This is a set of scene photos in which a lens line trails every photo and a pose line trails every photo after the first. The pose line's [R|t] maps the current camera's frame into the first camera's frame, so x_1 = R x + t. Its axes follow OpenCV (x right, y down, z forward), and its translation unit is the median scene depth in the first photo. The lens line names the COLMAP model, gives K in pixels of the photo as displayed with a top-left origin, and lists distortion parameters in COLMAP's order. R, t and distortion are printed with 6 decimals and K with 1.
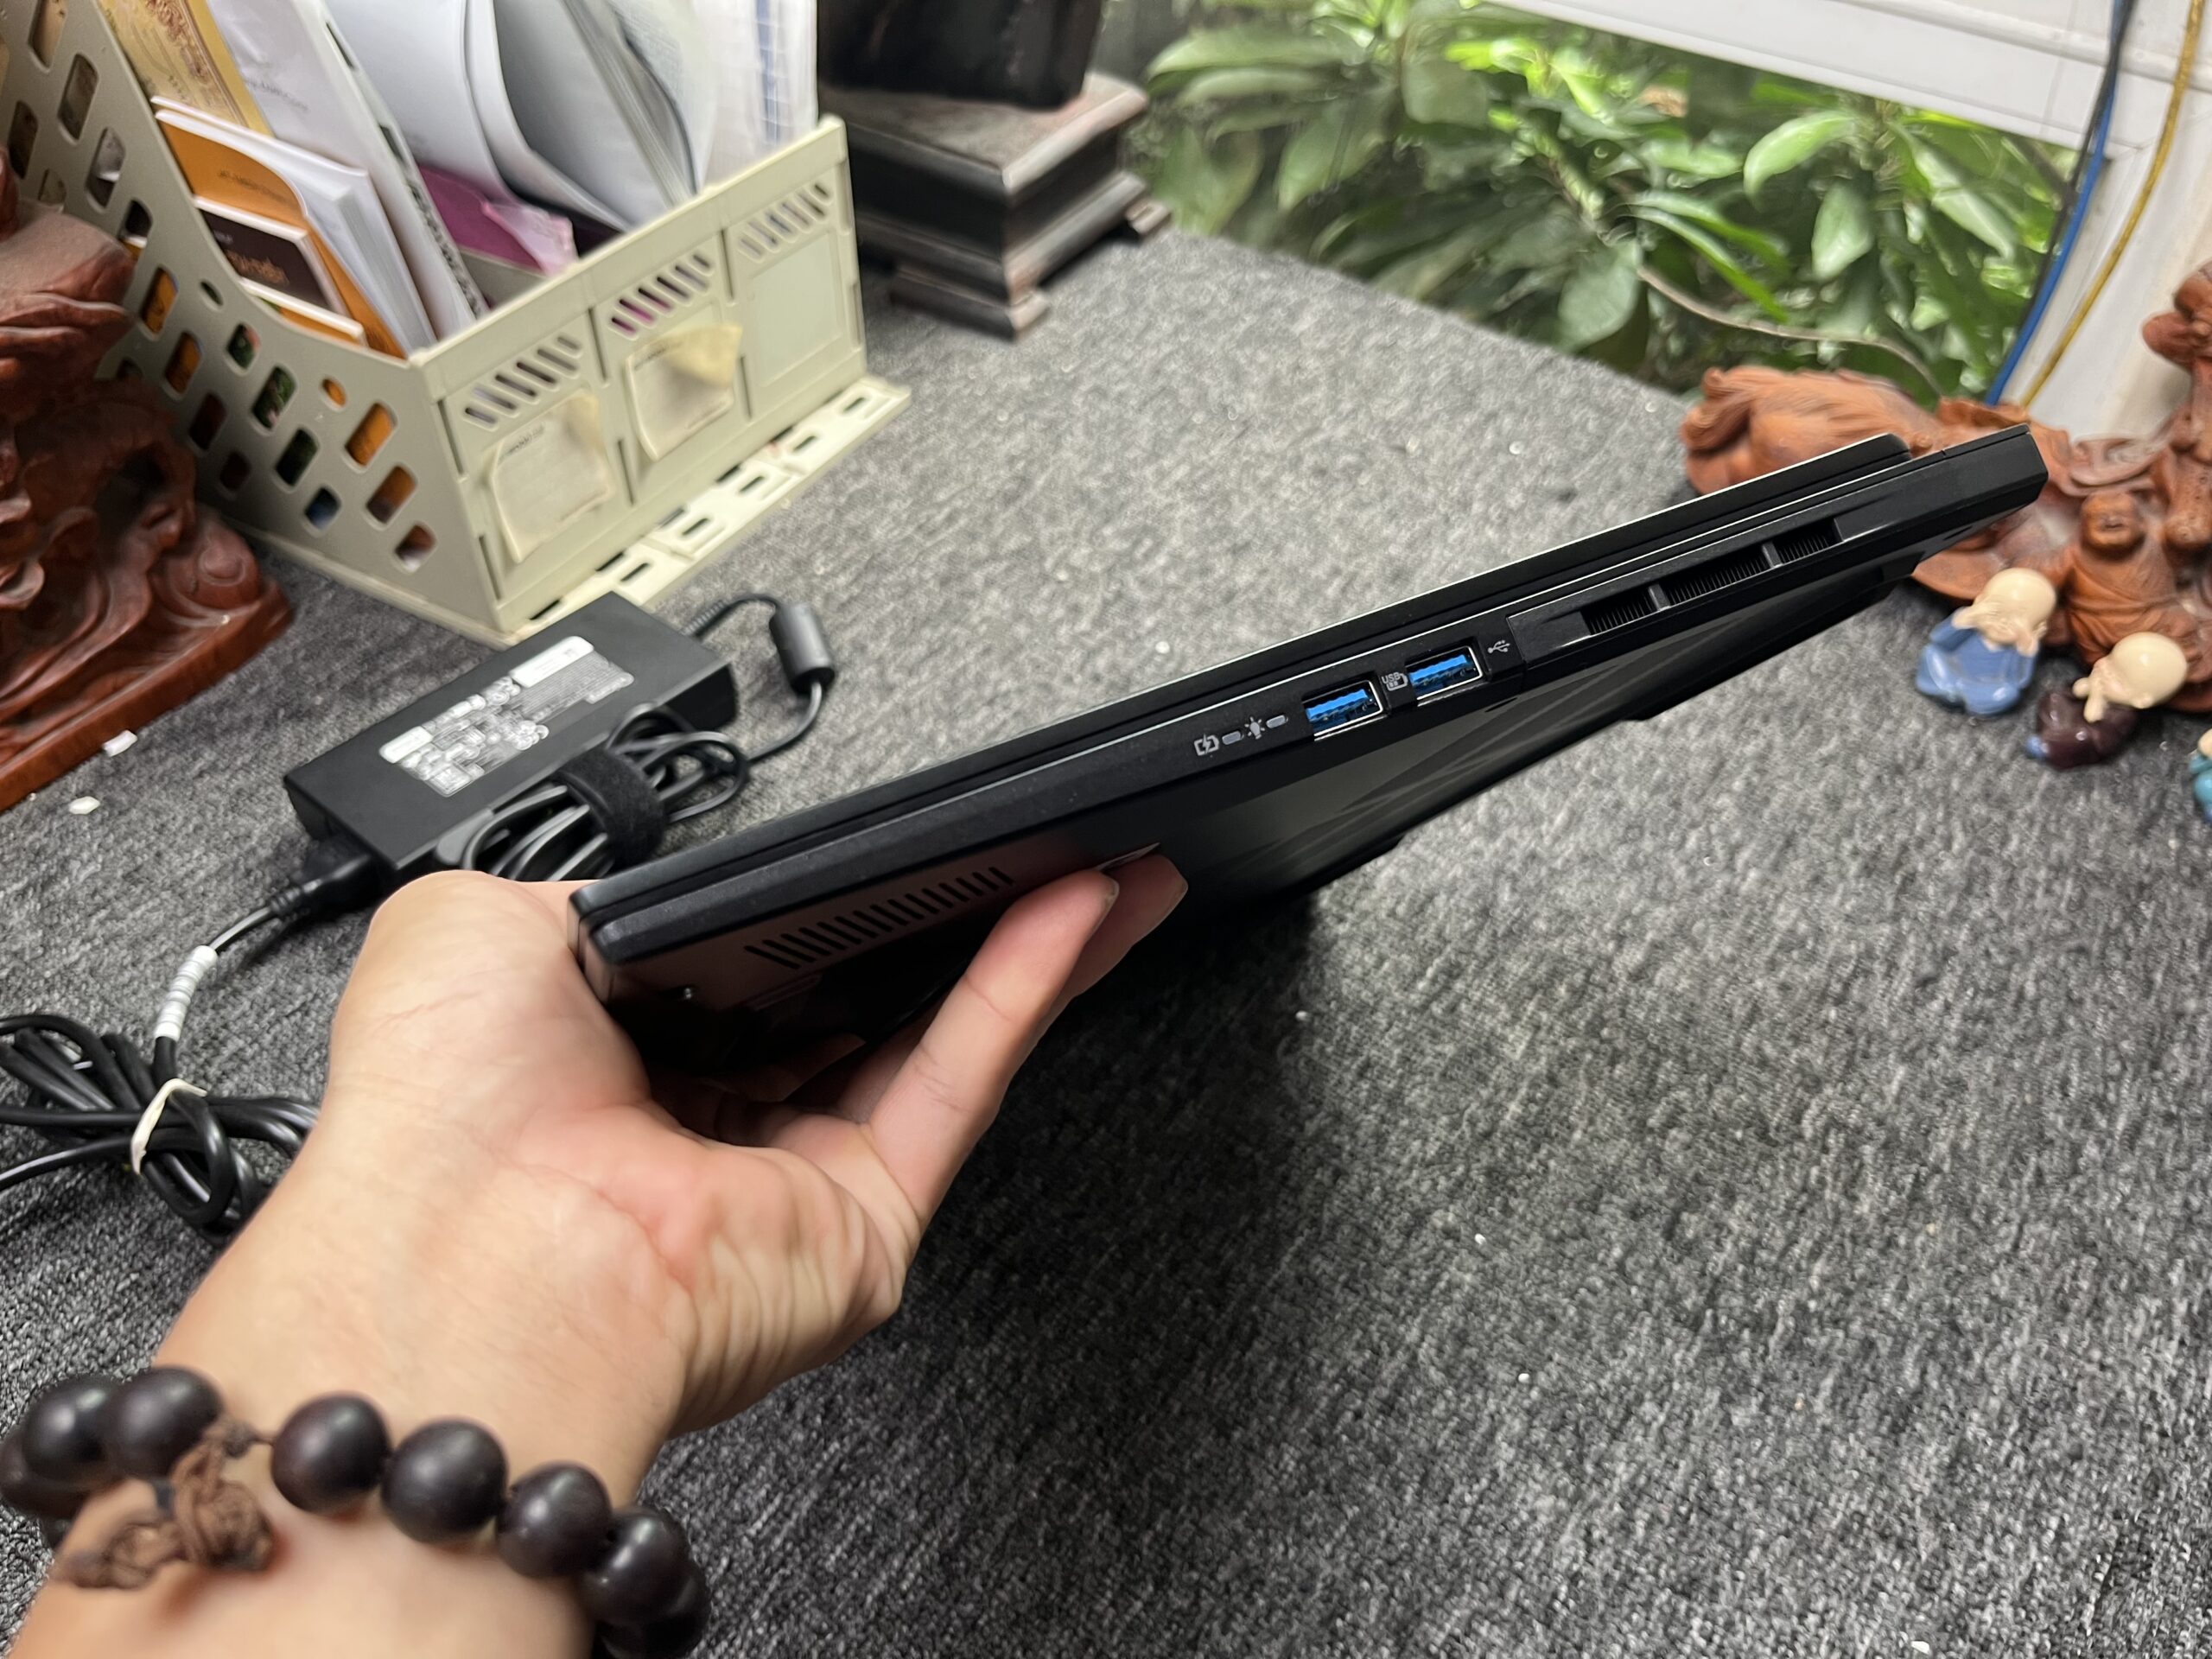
lens RADIAL K [[1711.6, 0, 1101.3], [0, 1711.6, 833.9], [0, 0, 1]] dist [0.051504, -0.097035]
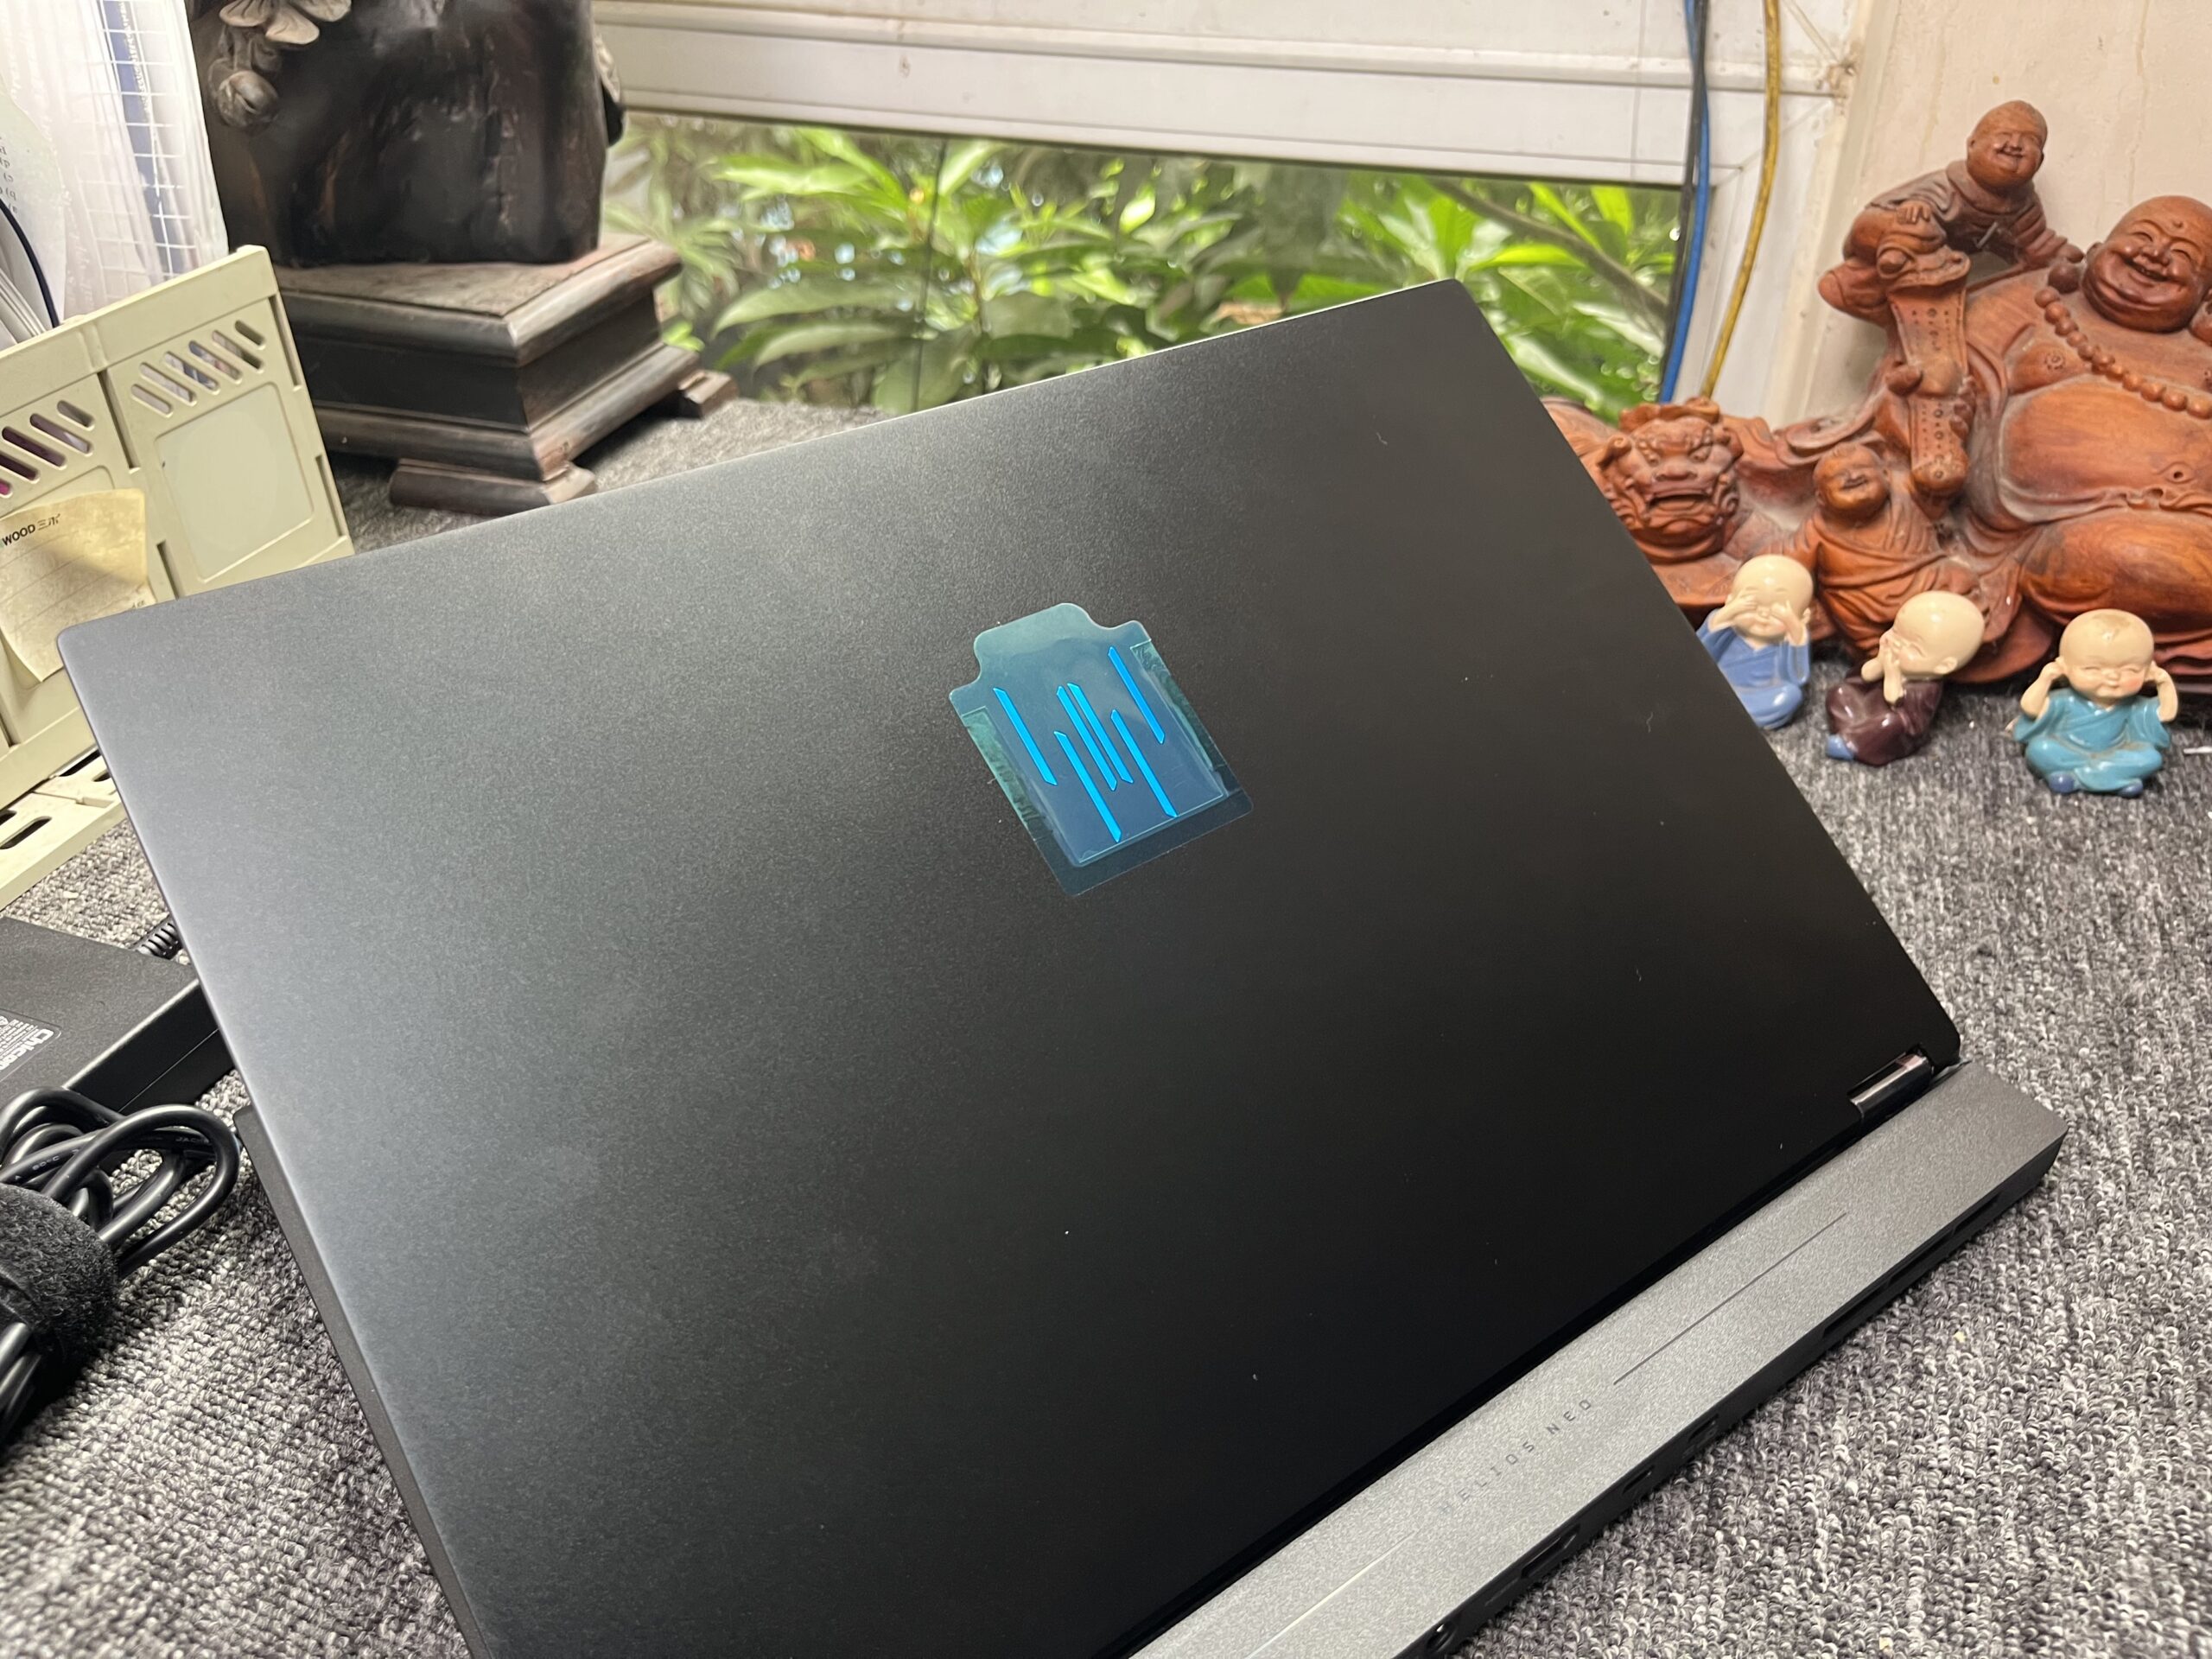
lens RADIAL K [[1707.0, 0, 1114.1], [0, 1707.0, 845.3], [0, 0, 1]] dist [0.052504, -0.098468]
pose [[0.967763, -0.161996, 0.192853, 0.033330], [0.194199, 0.967527, -0.161795, 0.062451], [-0.160380, 0.194031, 0.967796, 0.259557]]
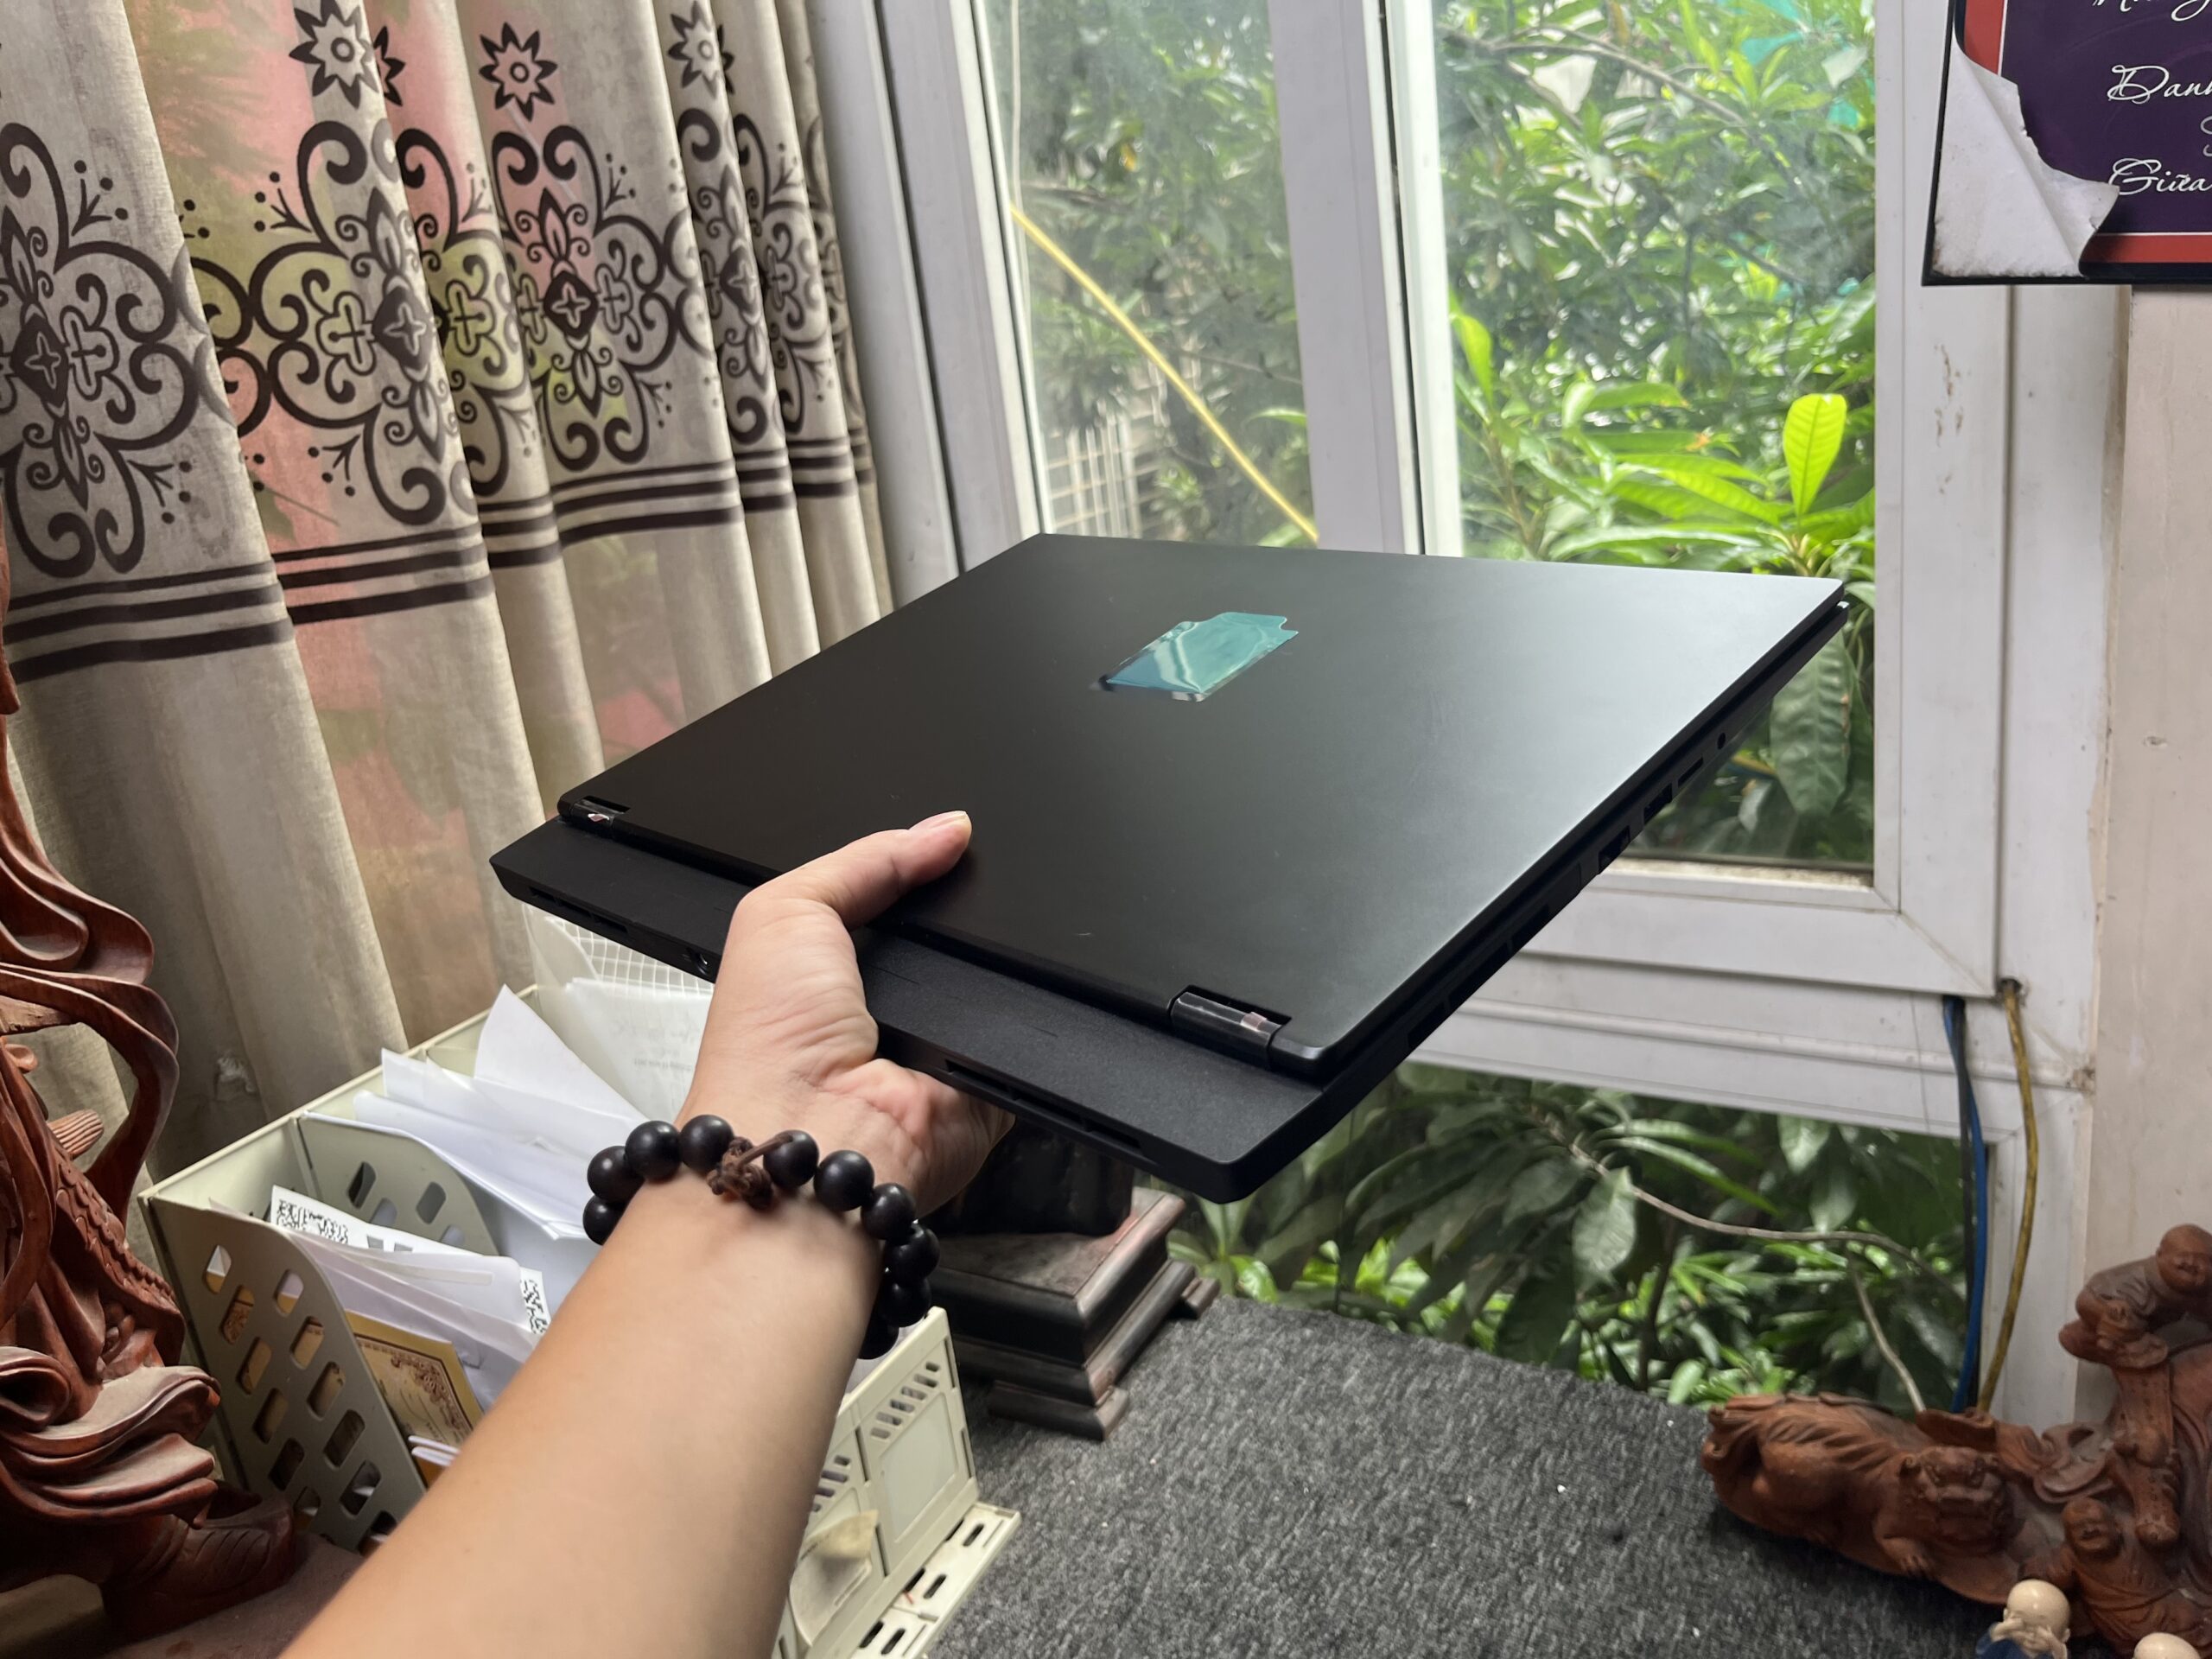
lens RADIAL K [[1685.6, 0, 1106.0], [0, 1685.6, 829.5], [0, 0, 1]] dist [0.054553, -0.091462]
pose [[0.988186, -0.153134, 0.006212, 0.008031], [0.138118, 0.872258, -0.469137, -0.149169], [0.066423, 0.464453, 0.883104, -0.241187]]
